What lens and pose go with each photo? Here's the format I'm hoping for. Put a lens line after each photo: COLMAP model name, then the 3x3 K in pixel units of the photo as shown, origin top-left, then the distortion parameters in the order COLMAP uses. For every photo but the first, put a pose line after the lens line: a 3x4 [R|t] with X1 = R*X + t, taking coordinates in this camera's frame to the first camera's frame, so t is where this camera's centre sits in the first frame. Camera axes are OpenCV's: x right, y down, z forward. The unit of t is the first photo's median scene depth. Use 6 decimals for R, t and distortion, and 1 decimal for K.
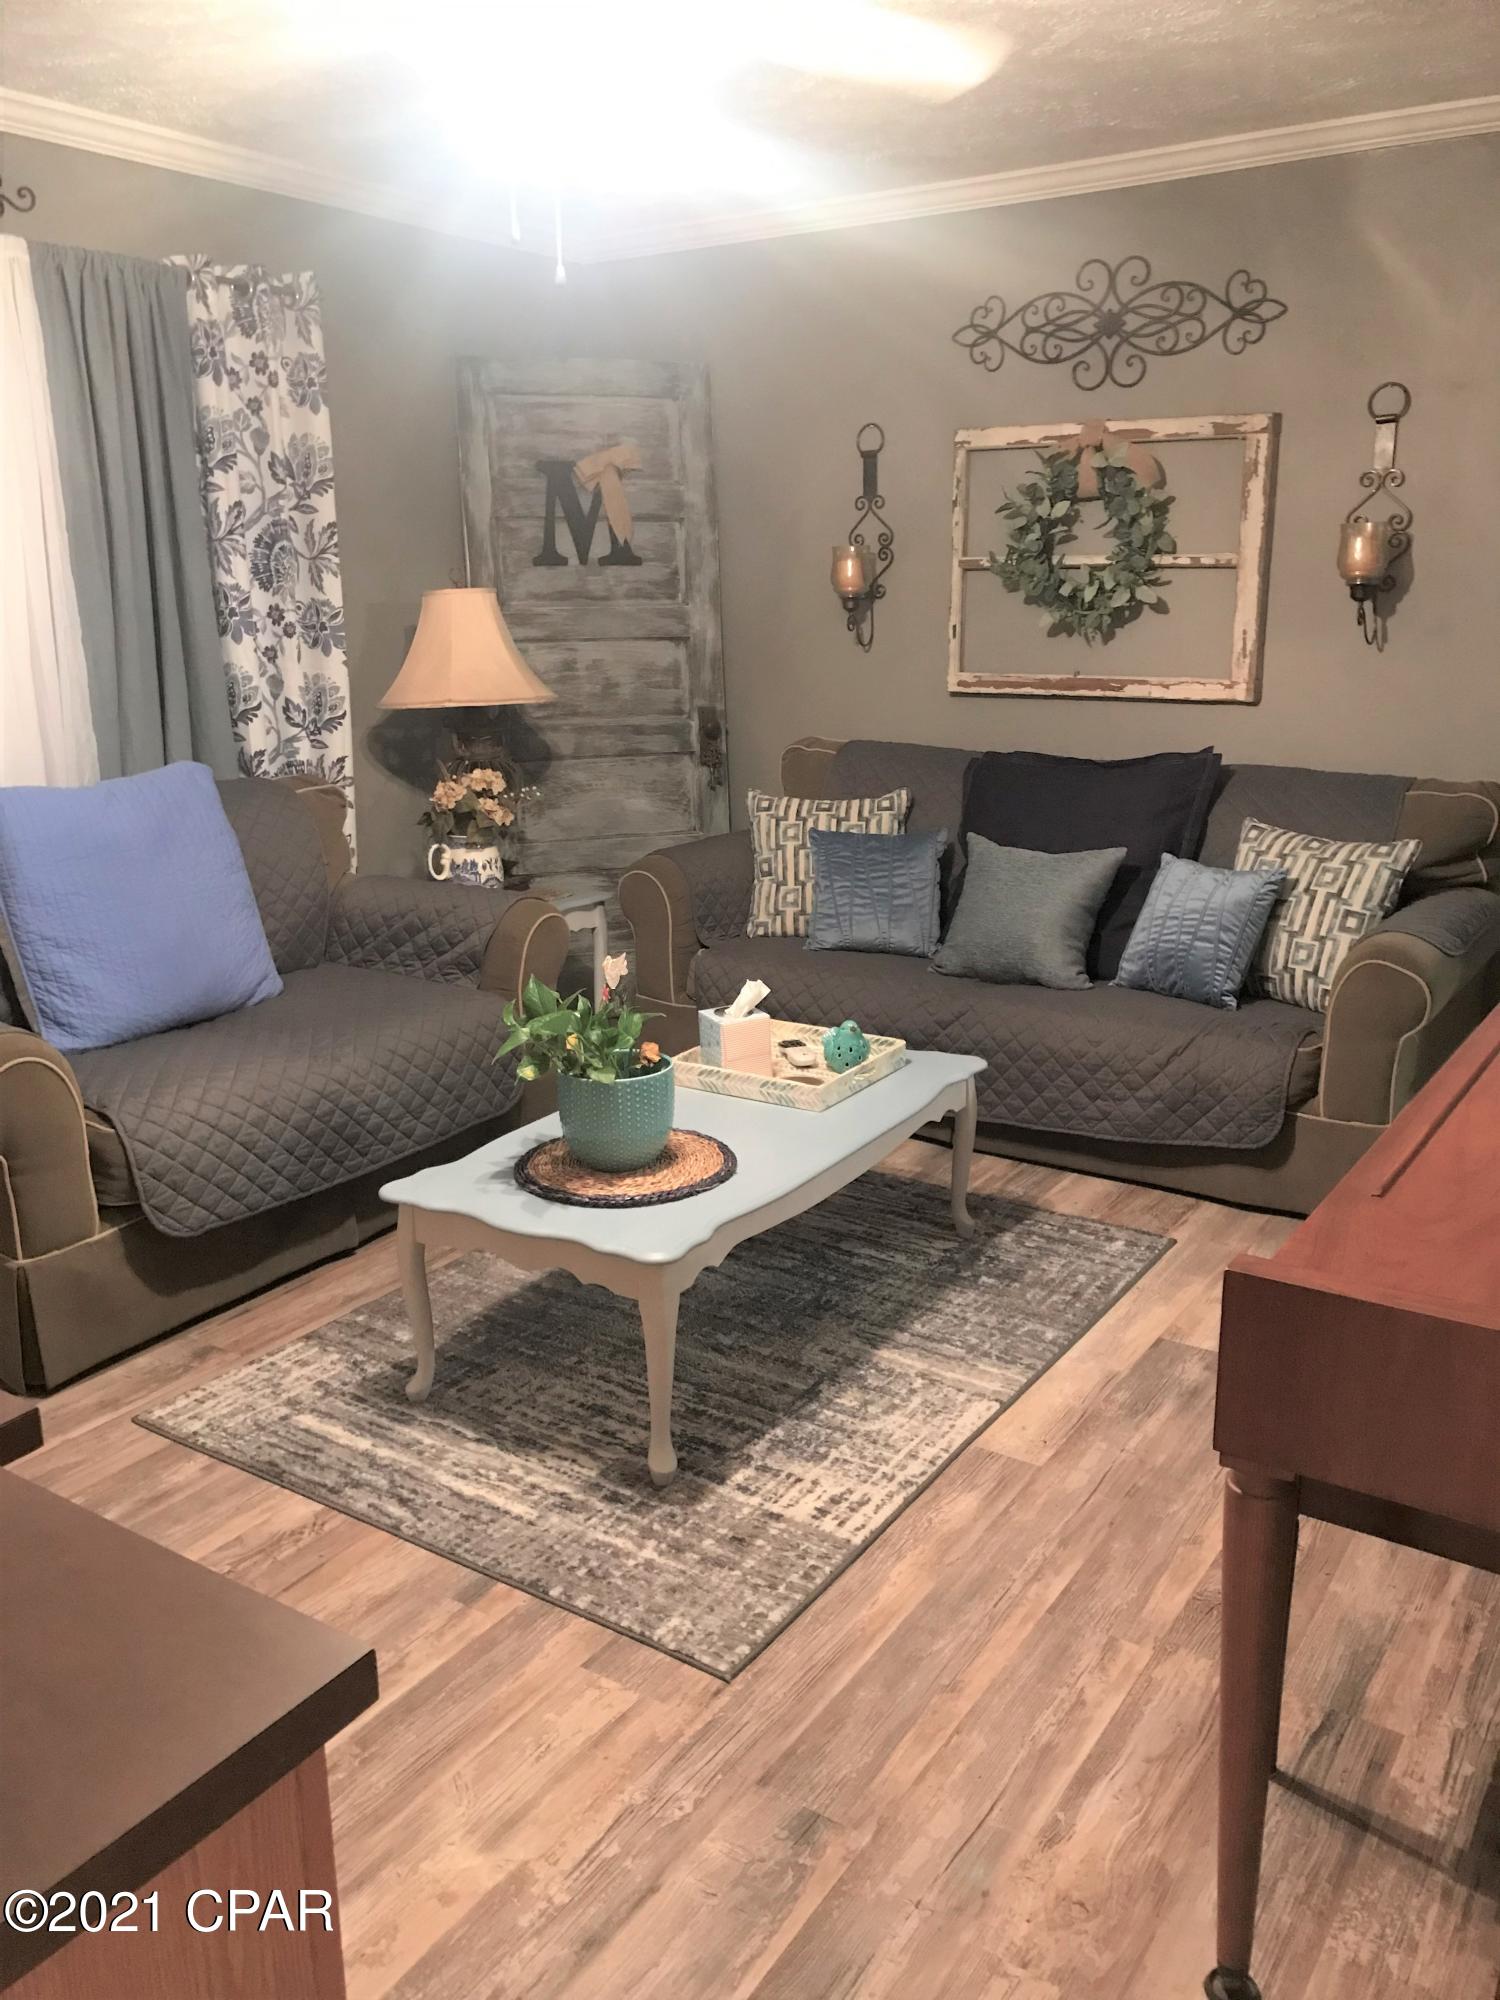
lens RADIAL K [[1608.6, 0, 744.6], [0, 1608.6, 1002.5], [0, 0, 1]] dist [0.011477, 0.002664]
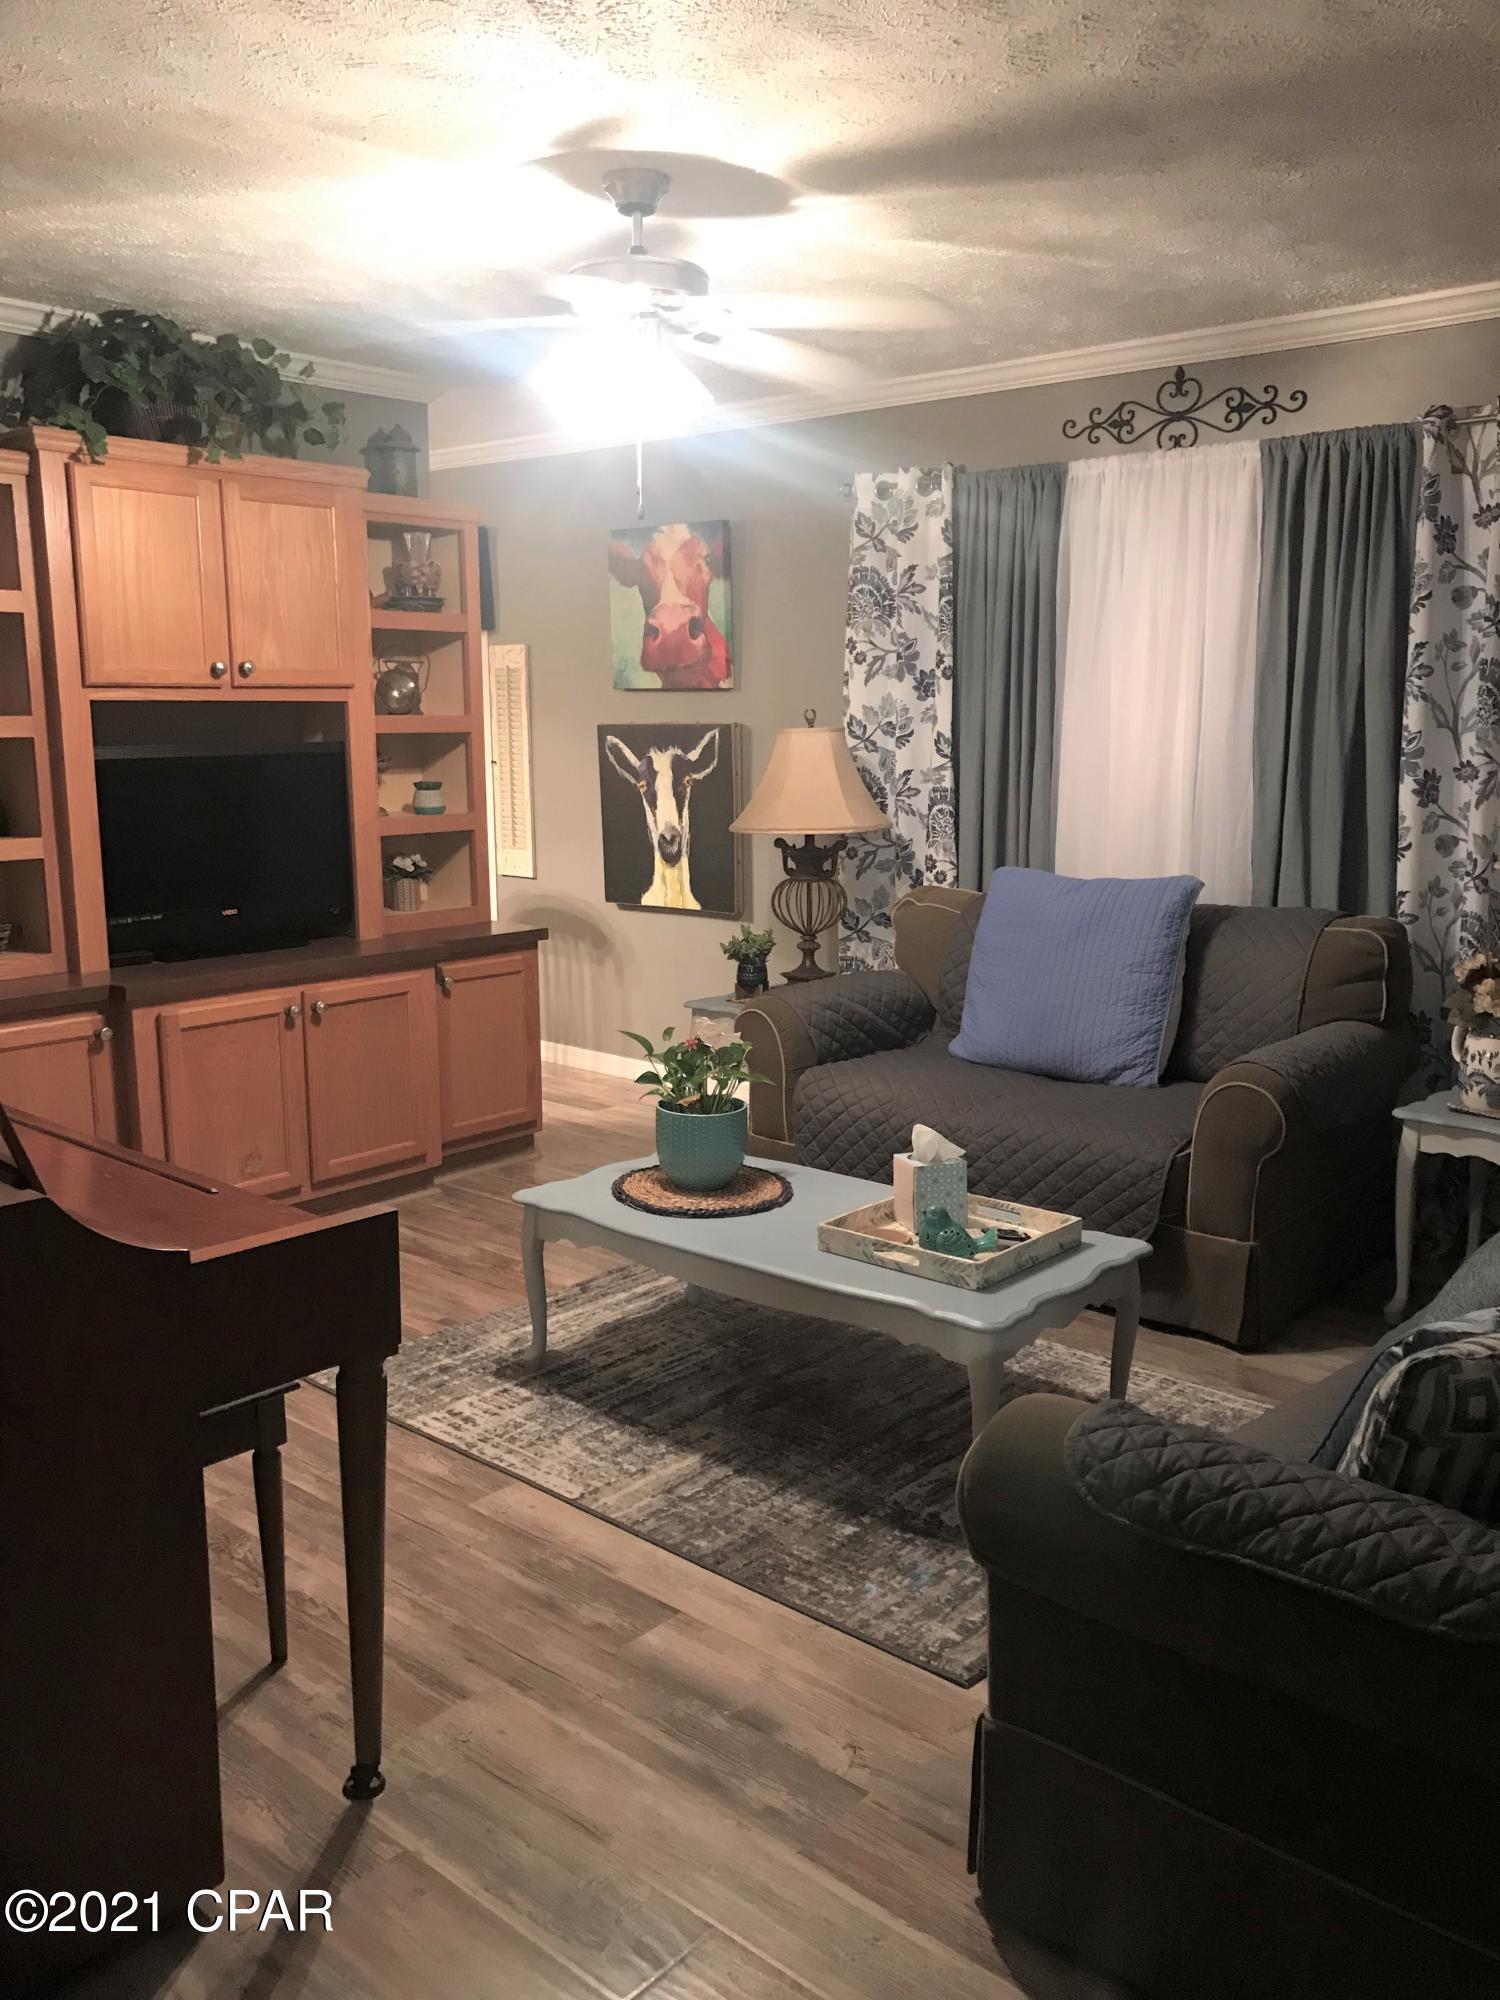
lens RADIAL K [[1608.6, 0, 744.1], [0, 1608.6, 1002.6], [0, 0, 1]] dist [0.011477, 0.002664]
pose [[-0.136224, 0.181004, -0.974002, 1.110147], [-0.251662, 0.944593, 0.210736, -0.305242], [0.958180, 0.273827, -0.083125, 1.109562]]
